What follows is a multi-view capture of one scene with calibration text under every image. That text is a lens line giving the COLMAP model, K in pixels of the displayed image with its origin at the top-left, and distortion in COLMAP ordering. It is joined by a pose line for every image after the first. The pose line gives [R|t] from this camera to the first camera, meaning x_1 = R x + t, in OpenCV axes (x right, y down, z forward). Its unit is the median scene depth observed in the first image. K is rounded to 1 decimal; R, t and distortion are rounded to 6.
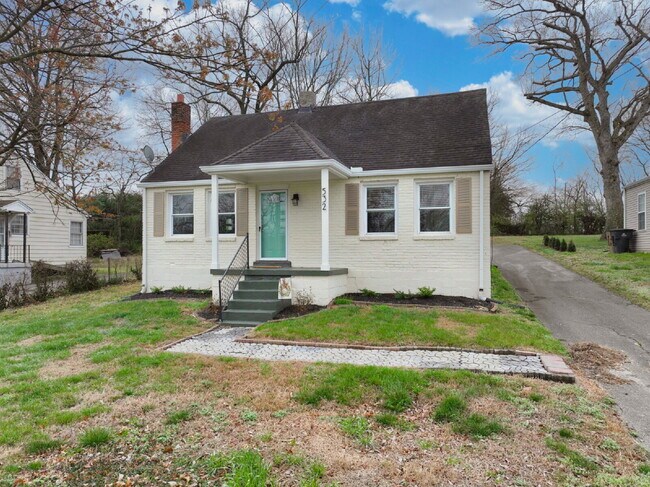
lens RADIAL K [[461.2, 0, 320.2], [0, 461.2, 252.8], [0, 0, 1]] dist [0.007934, 0.006015]
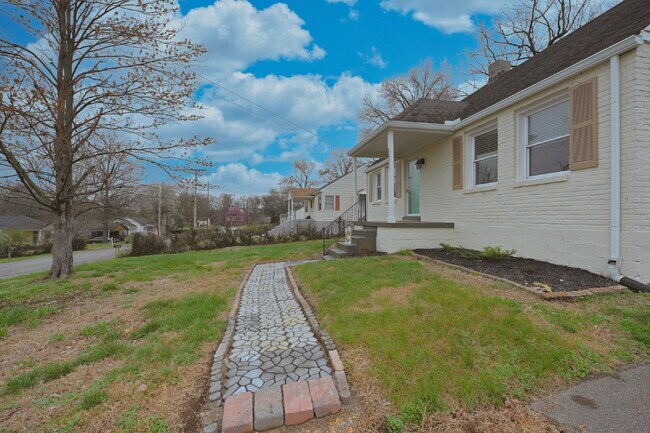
lens RADIAL K [[260.5, 0, 325.0], [0, 260.5, 216.5], [0, 0, 1]] dist [-0.000797, -0.000135]
pose [[0.495416, -0.002887, -0.868651, 0.410786], [-0.002140, 0.999987, -0.004545, 0.023141], [0.868653, 0.004111, 0.495404, 0.475402]]
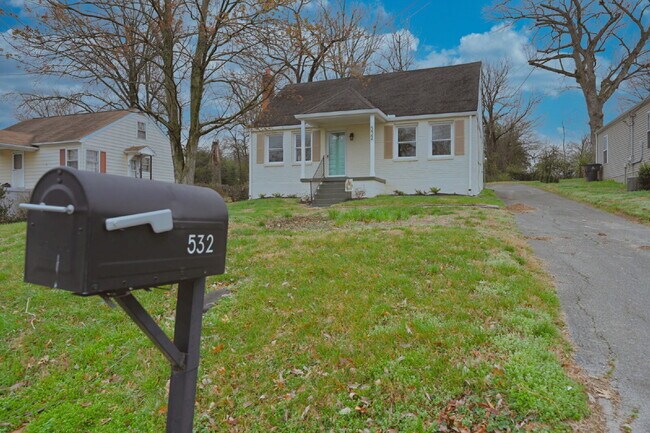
lens RADIAL K [[434.9, 0, 325.0], [0, 434.9, 216.5], [0, 0, 1]] dist [0.002607, -0.002912]
pose [[0.997993, 0.001627, -0.063304, -0.051368], [-0.000755, 0.999905, 0.013787, 0.137888], [0.063321, -0.013712, 0.997899, -0.487576]]
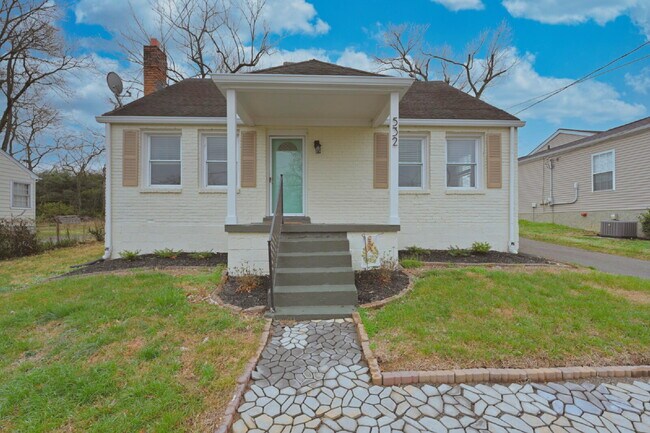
lens RADIAL K [[262.7, 0, 326.0], [0, 262.7, 222.1], [0, 0, 1]] dist [-0.000610, -0.000044]
pose [[0.943109, -0.000862, 0.332481, -0.210716], [-0.000108, 0.999996, 0.002899, 0.028241], [-0.332483, -0.002770, 0.943105, 0.534618]]
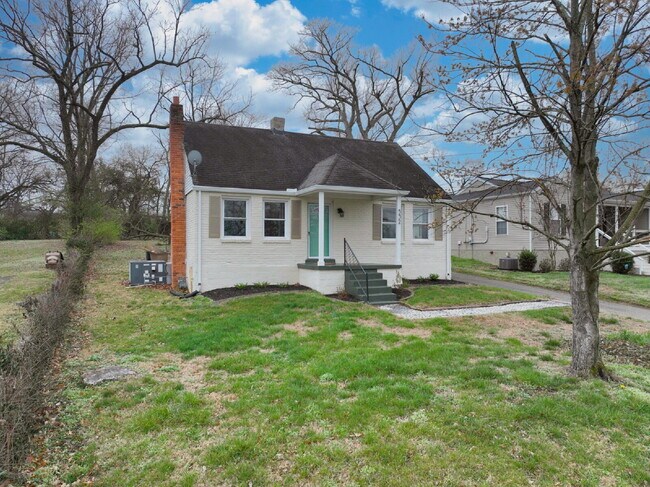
lens RADIAL K [[461.2, 0, 320.2], [0, 461.2, 252.8], [0, 0, 1]] dist [0.007934, 0.006015]
pose [[0.755483, -0.004765, 0.655151, -0.995685], [0.001368, 0.999983, 0.005695, -0.007257], [-0.655167, -0.003406, 0.755477, 0.035832]]
